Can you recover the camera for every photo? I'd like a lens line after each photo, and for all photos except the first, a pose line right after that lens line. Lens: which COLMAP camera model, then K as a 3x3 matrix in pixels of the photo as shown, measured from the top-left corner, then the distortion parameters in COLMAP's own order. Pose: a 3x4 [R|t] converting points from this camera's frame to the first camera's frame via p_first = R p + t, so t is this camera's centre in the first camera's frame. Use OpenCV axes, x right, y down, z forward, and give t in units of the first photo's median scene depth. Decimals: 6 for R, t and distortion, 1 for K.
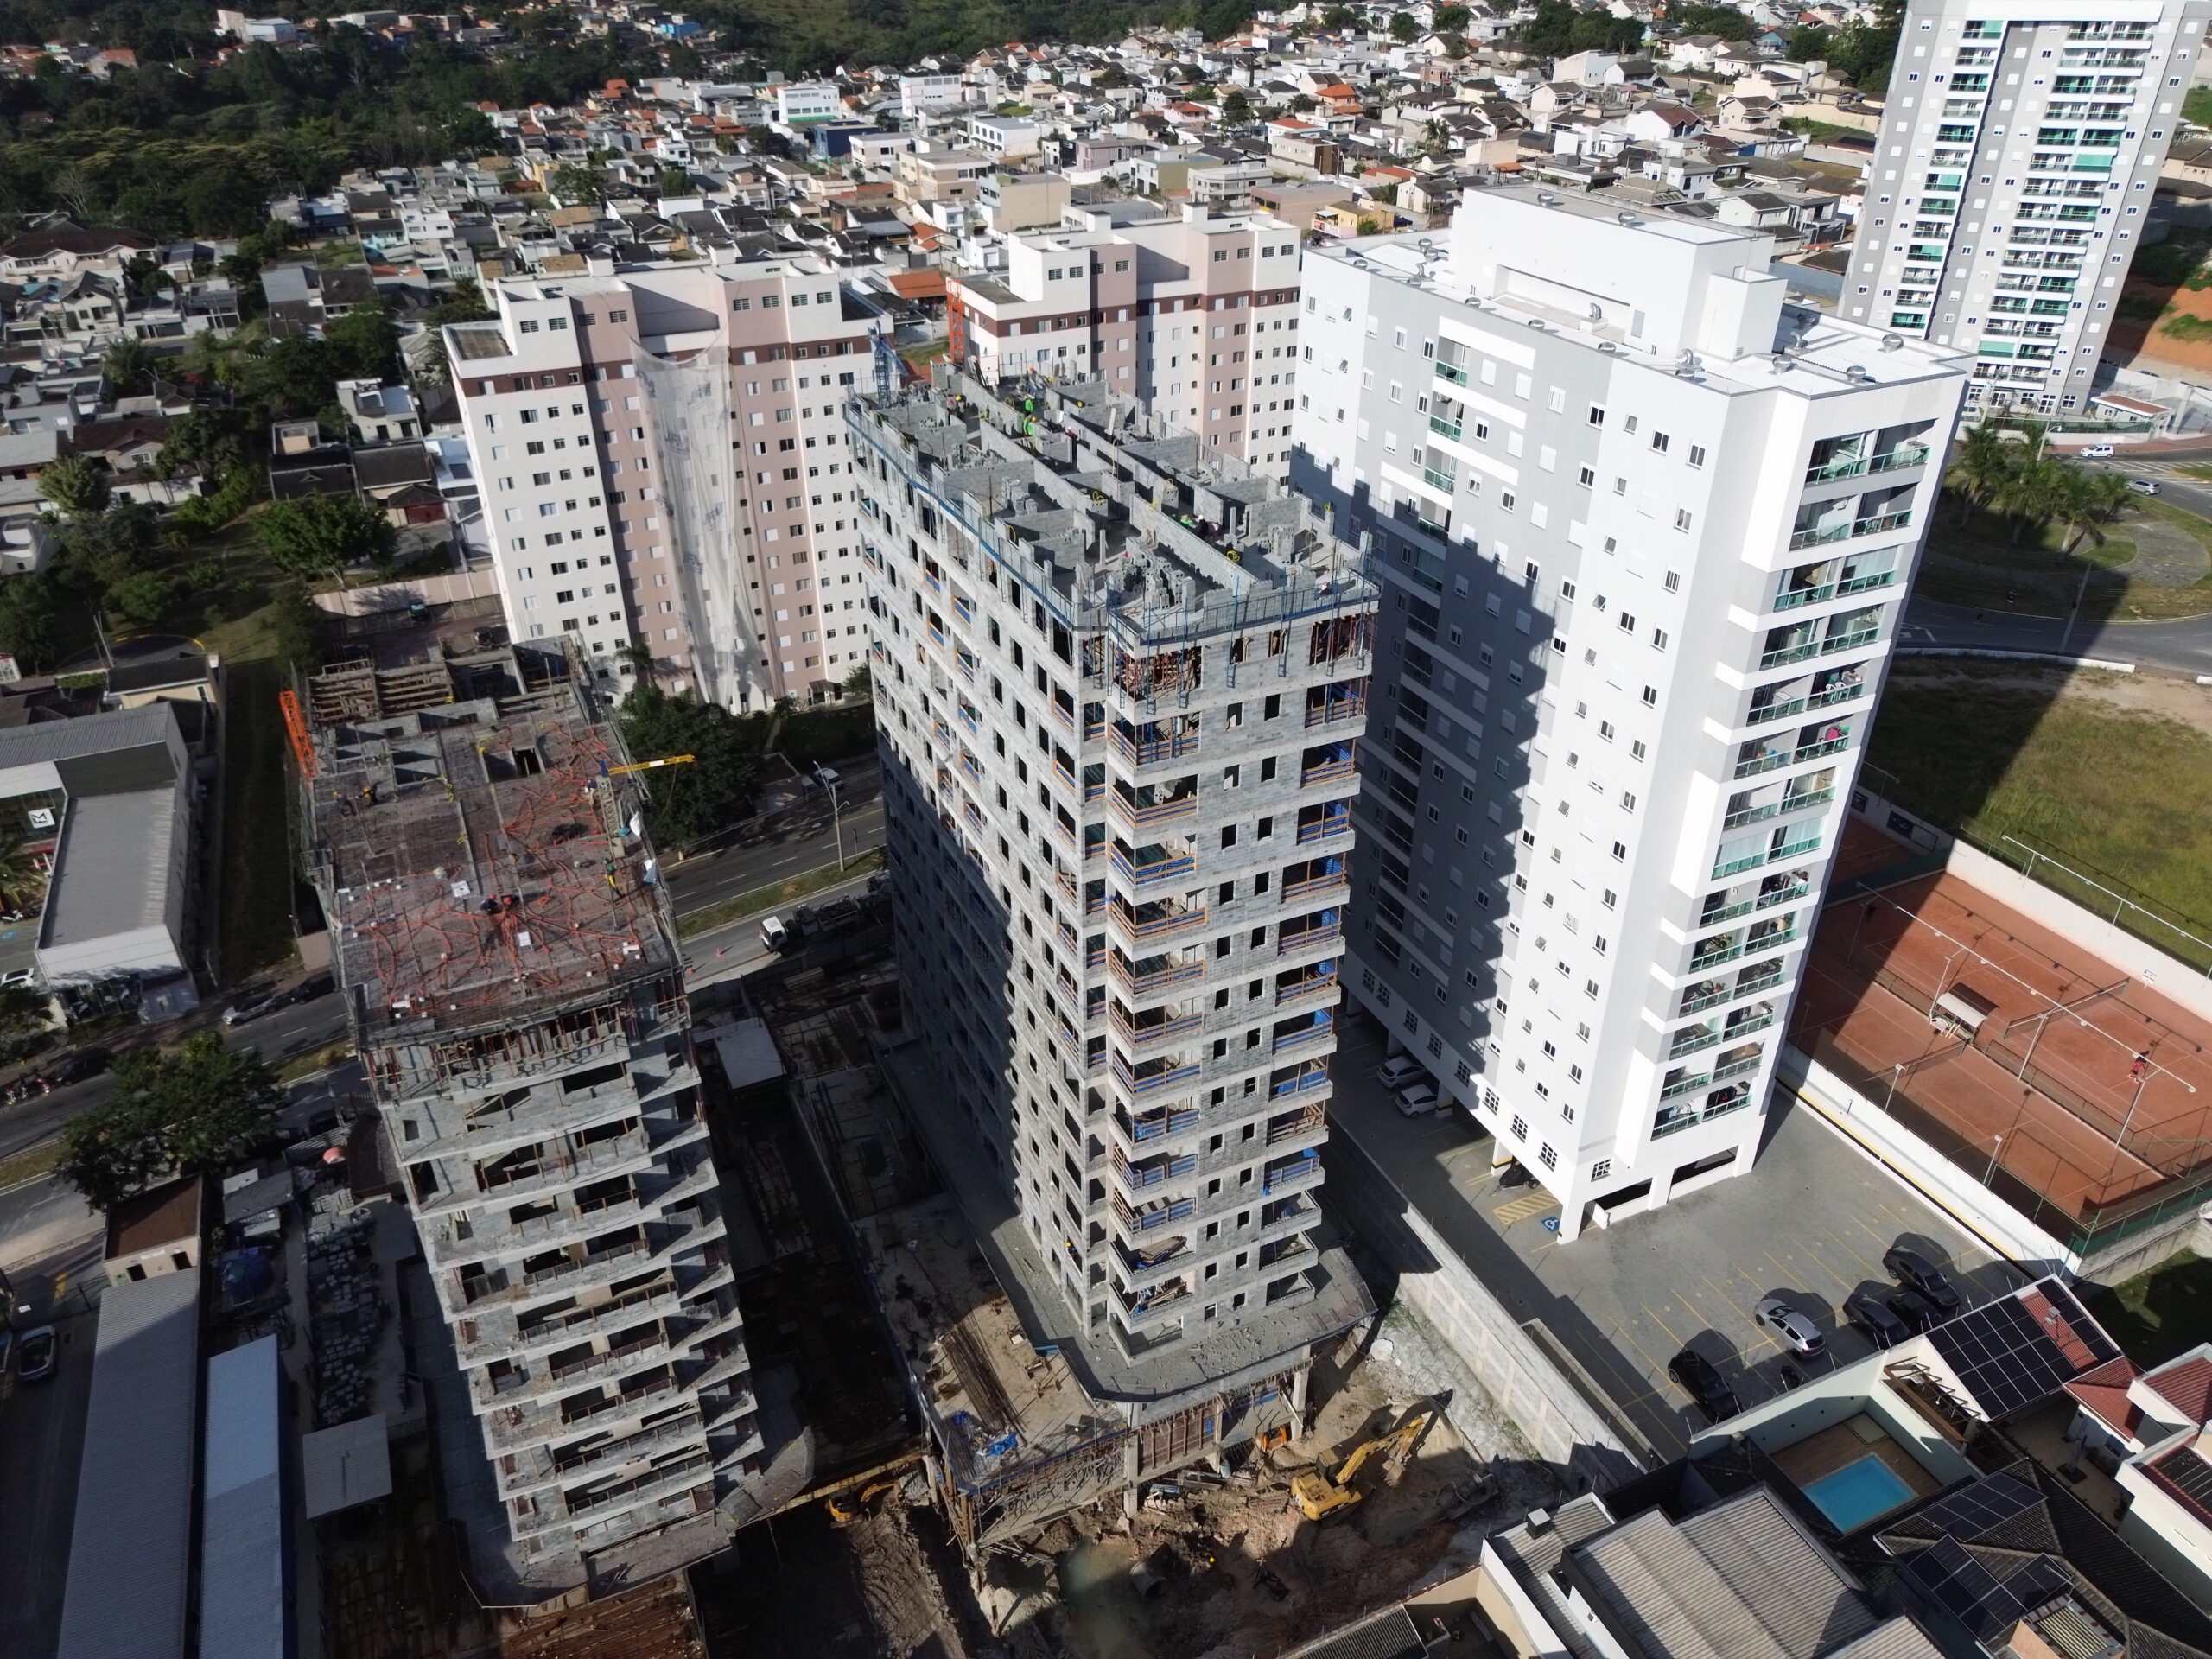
lens RADIAL K [[1565.4, 0, 1106.0], [0, 1565.4, 829.5], [0, 0, 1]] dist [0.038563, -0.001046]
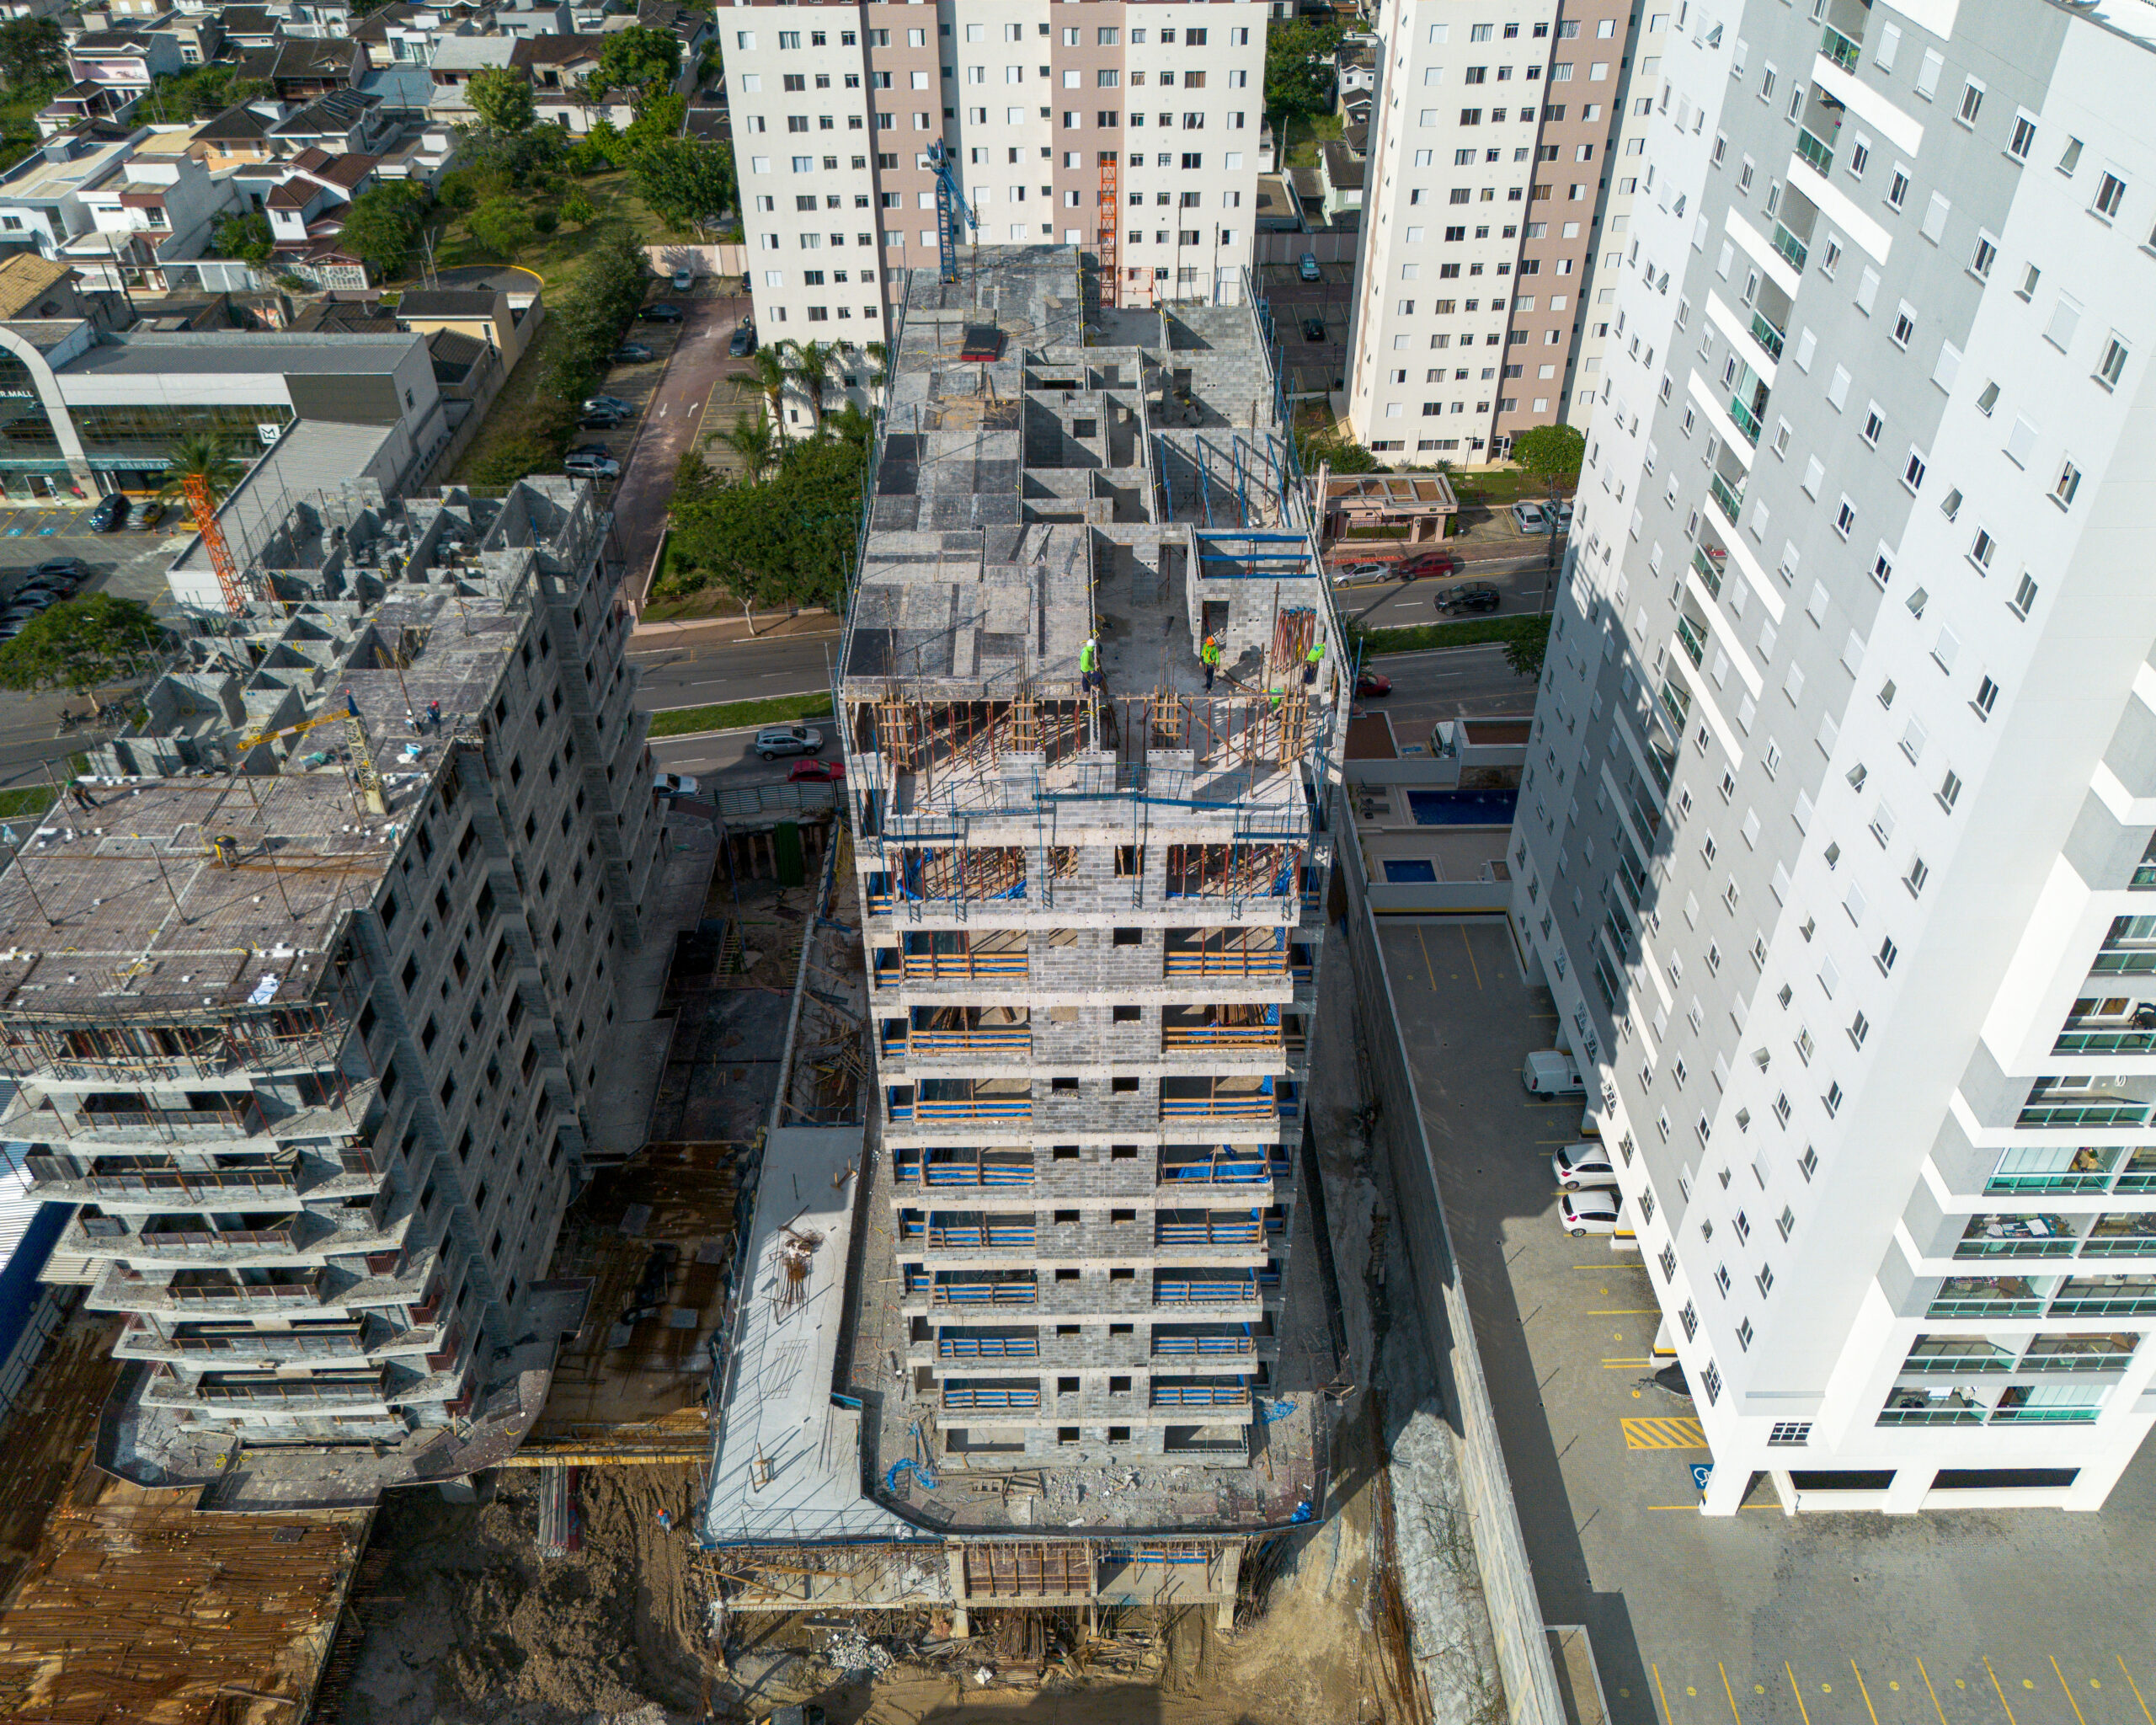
lens RADIAL K [[1712.5, 0, 1072.8], [0, 1712.5, 809.1], [0, 0, 1]] dist [0.053868, -0.043401]
pose [[0.913046, 0.245642, -0.325587, 0.144578], [-0.209092, 0.967318, 0.143442, -0.037112], [0.350182, -0.062891, 0.934568, 0.190454]]
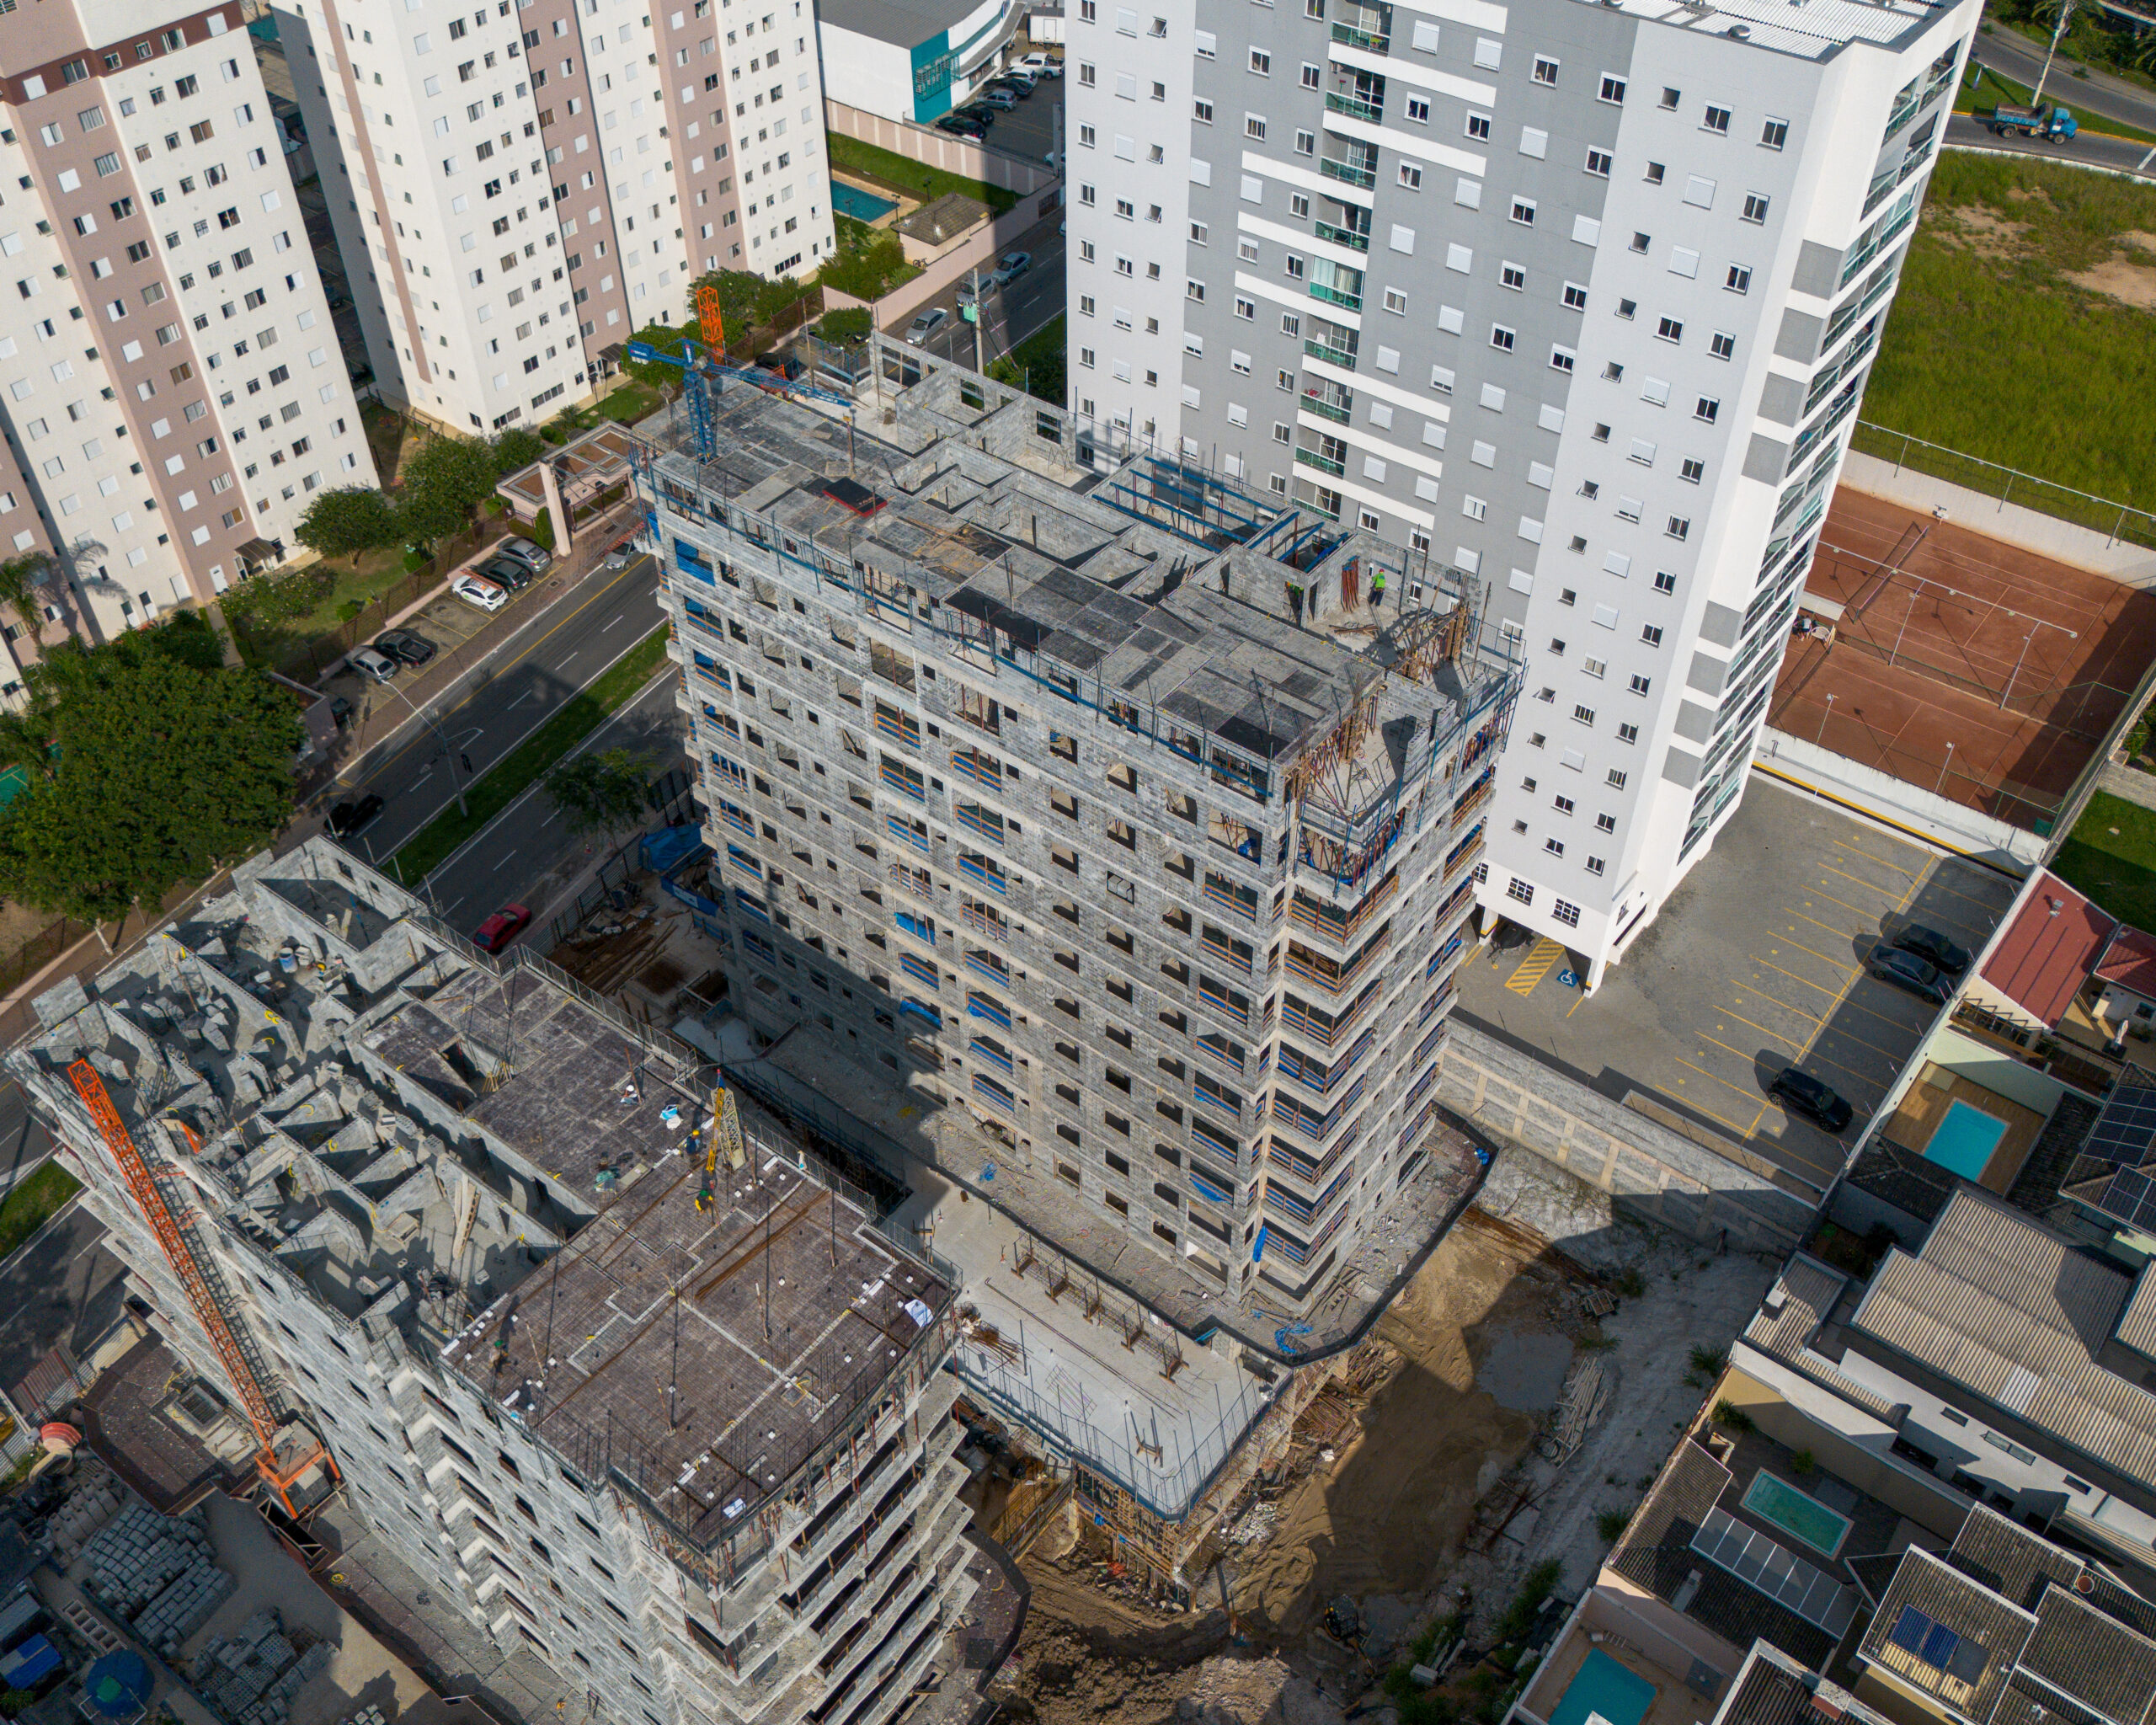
lens RADIAL K [[2014.6, 0, 1089.9], [0, 2014.6, 858.2], [0, 0, 1]] dist [0.032221, -0.012652]
pose [[0.887414, -0.318649, 0.333105, -0.220494], [0.237777, 0.935478, 0.261426, -0.123409], [-0.394915, -0.152788, 0.905924, 0.048949]]
